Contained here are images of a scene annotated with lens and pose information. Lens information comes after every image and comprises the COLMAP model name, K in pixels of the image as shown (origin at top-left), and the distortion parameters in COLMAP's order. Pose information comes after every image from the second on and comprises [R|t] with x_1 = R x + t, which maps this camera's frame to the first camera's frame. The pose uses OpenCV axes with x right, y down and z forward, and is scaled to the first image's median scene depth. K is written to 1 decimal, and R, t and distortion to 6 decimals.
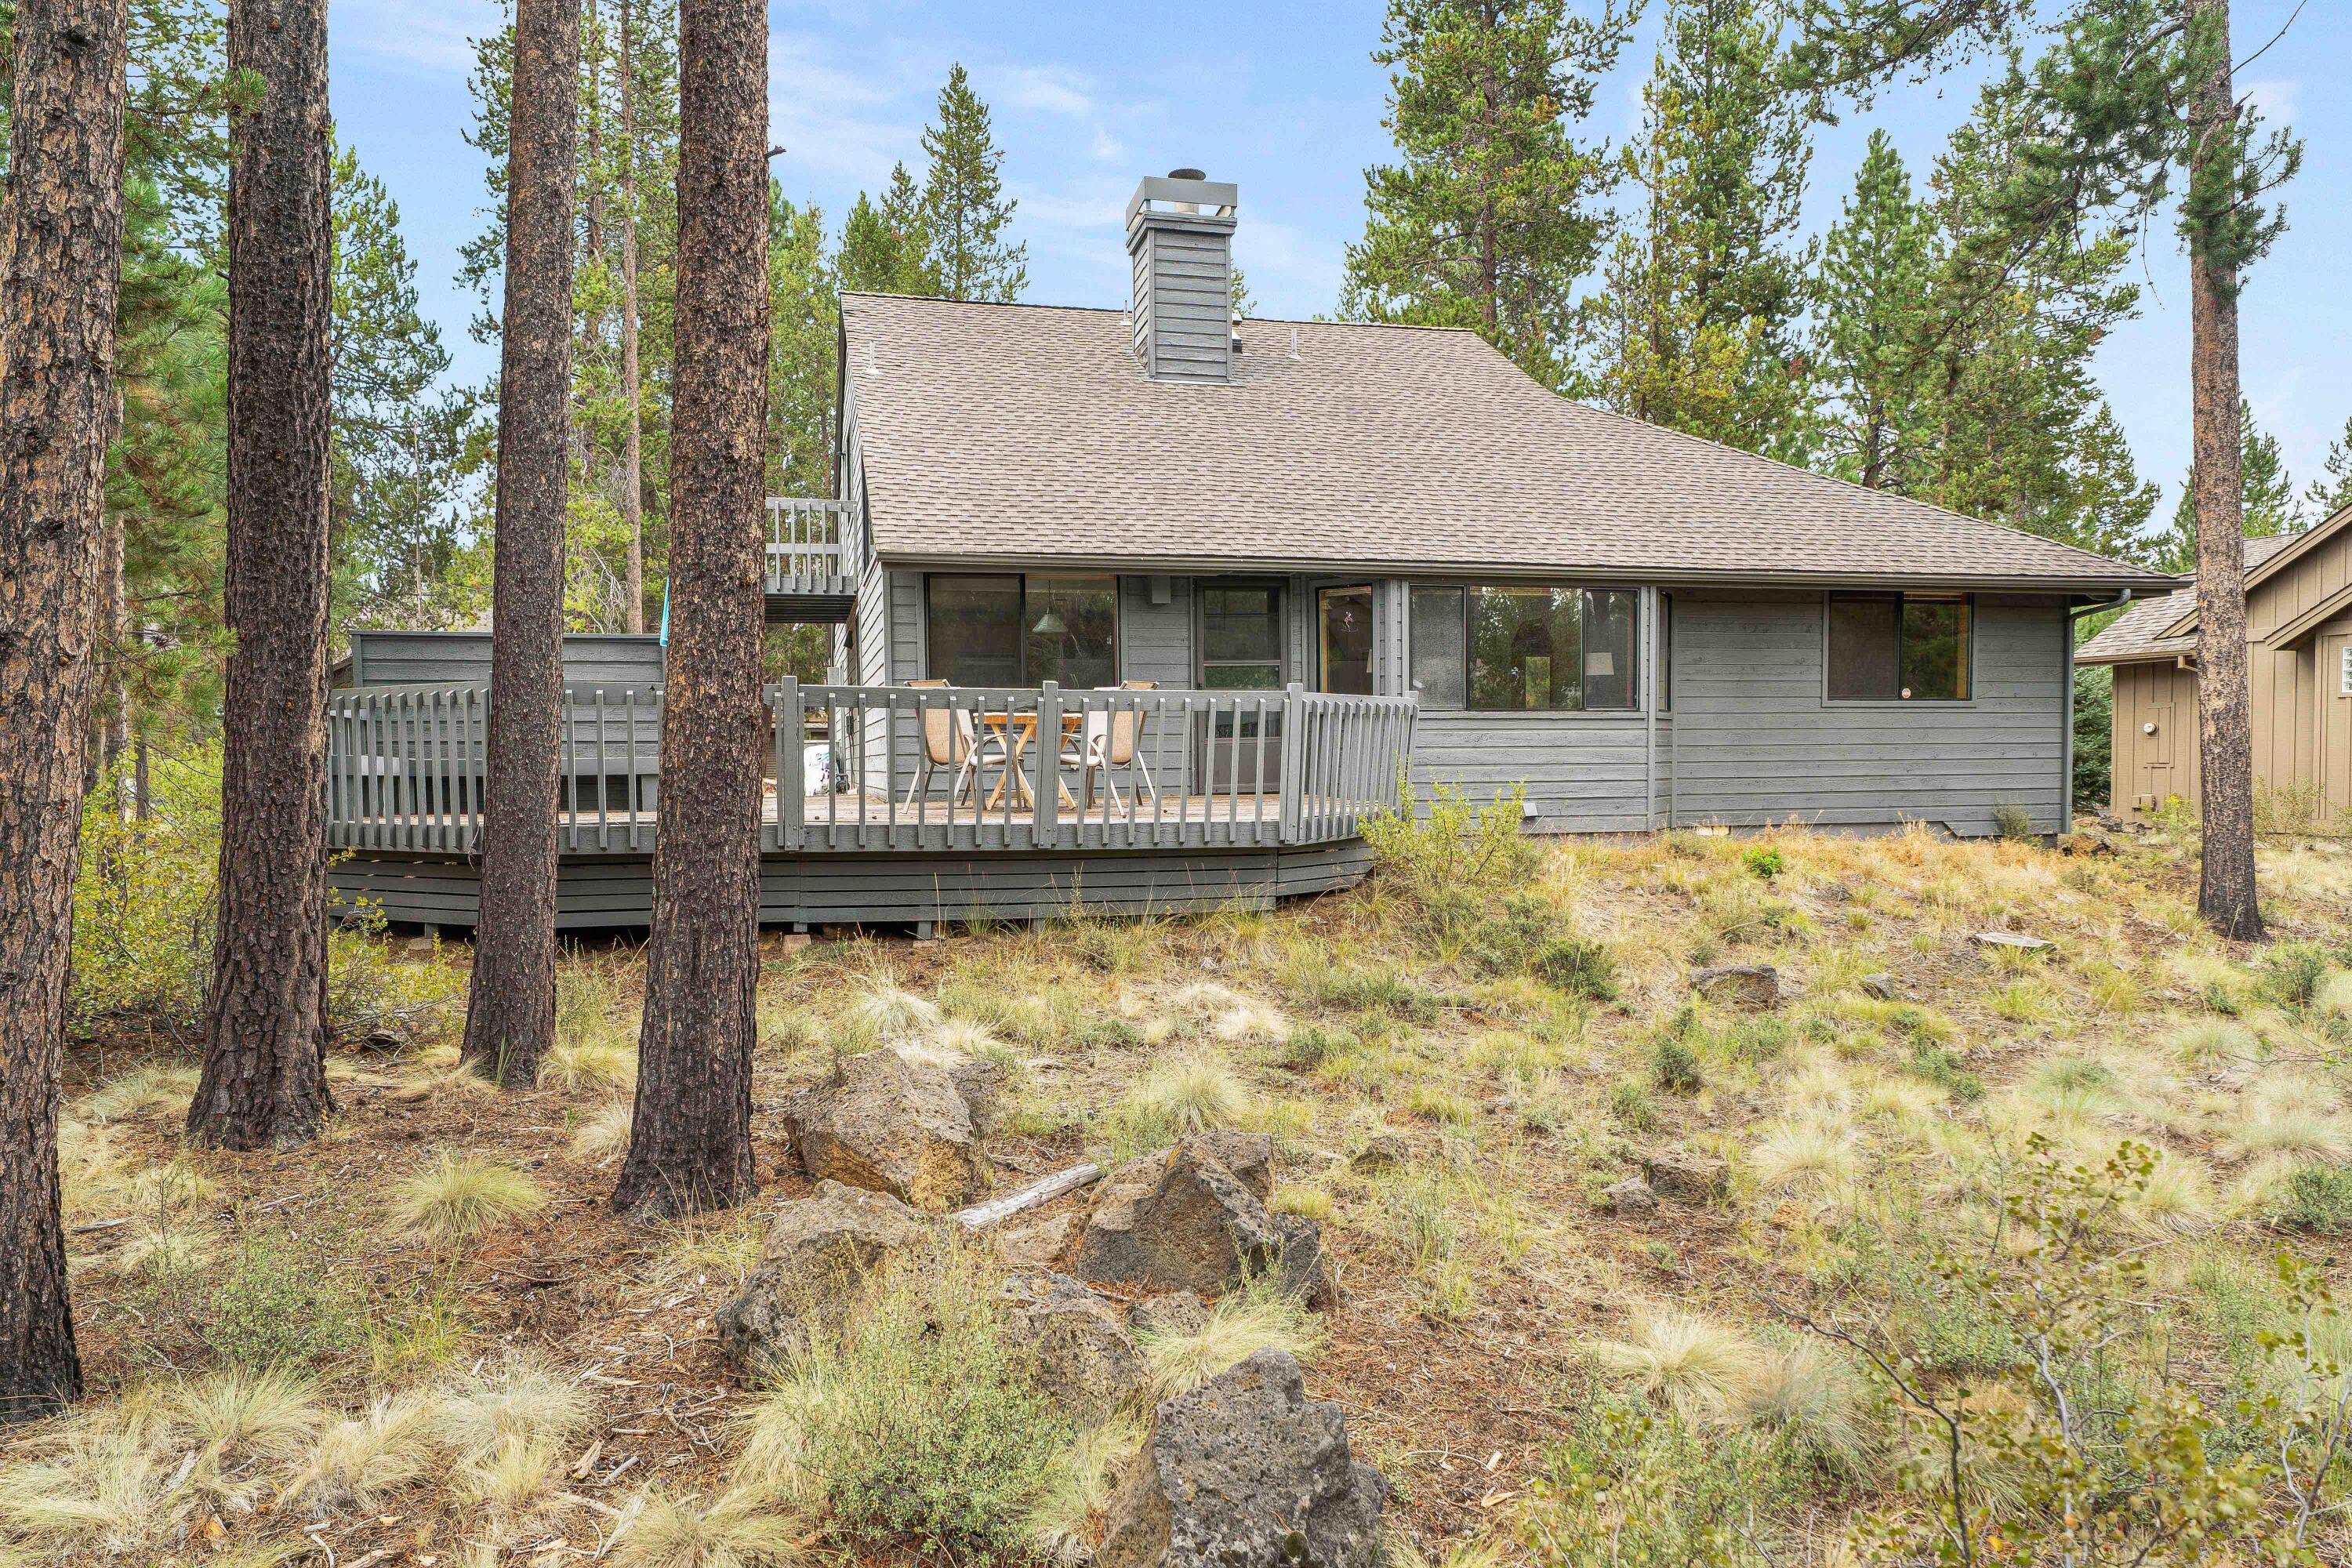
lens RADIAL K [[1389.7, 0, 1176.0], [0, 1389.7, 784.0], [0, 0, 1]] dist [-0.000751, 0.002138]
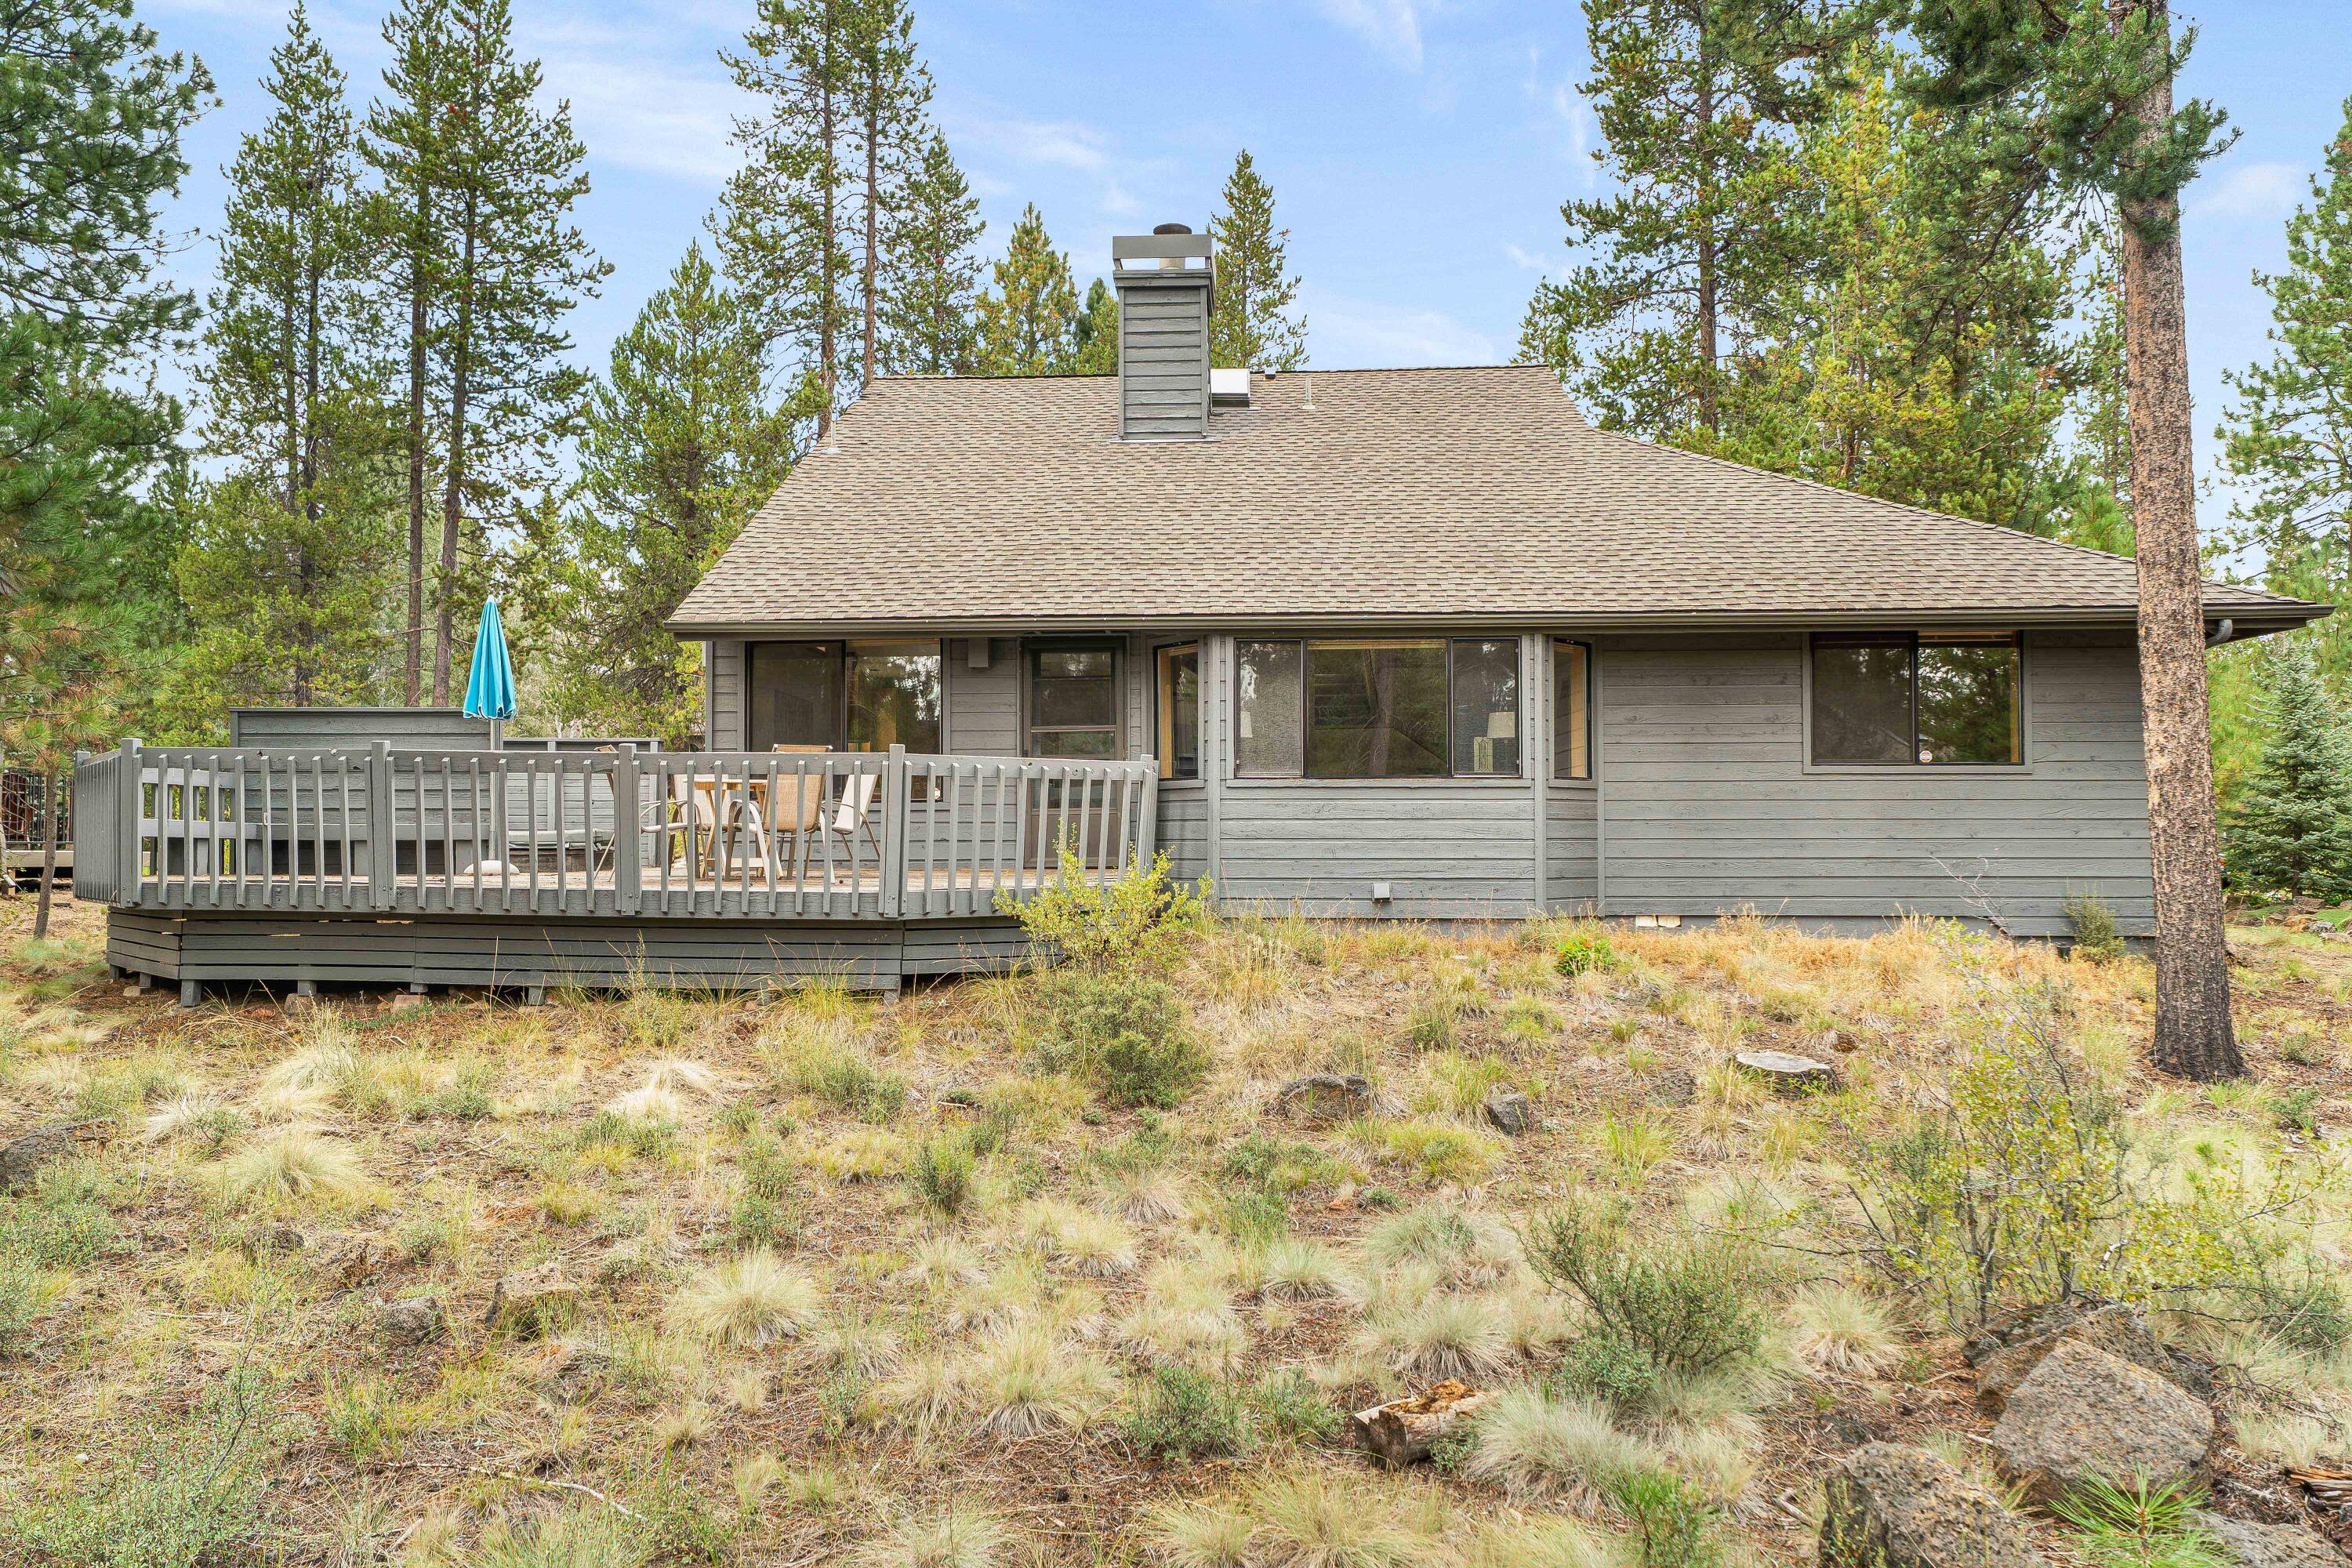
lens RADIAL K [[1434.5, 0, 1177.1], [0, 1434.5, 771.6], [0, 0, 1]] dist [-0.003417, 0.002942]
pose [[0.962663, -0.005231, -0.270654, 0.371791], [-0.013276, 0.997698, -0.066505, 0.005258], [0.270378, 0.067615, 0.960377, 0.090599]]
